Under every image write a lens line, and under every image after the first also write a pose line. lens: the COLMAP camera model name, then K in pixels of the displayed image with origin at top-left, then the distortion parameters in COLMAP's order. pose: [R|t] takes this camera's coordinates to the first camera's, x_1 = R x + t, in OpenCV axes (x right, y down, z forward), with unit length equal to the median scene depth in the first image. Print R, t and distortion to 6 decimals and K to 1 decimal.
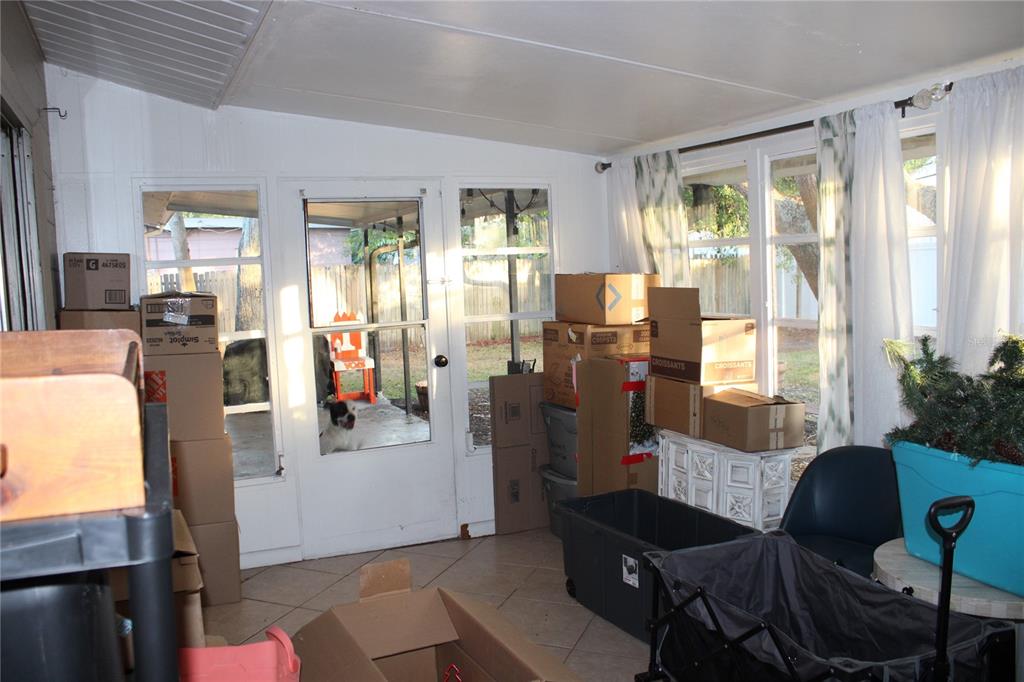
lens RADIAL K [[849.2, 0, 512.0], [0, 849.2, 341.0], [0, 0, 1]] dist [-0.166254, 0.162084]
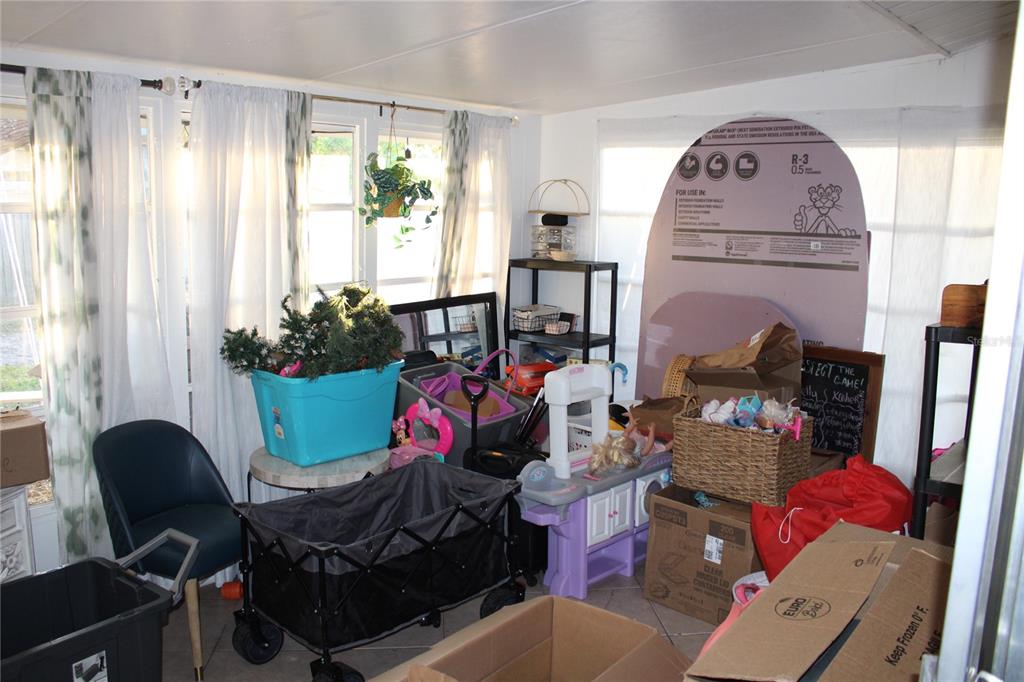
lens RADIAL K [[849.2, 0, 512.0], [0, 849.2, 341.0], [0, 0, 1]] dist [-0.166254, 0.162084]
pose [[-0.428461, -0.117008, 0.895952, -0.625489], [0.077183, 0.983216, 0.165315, -0.095999], [-0.900258, 0.139983, -0.412239, 0.962071]]
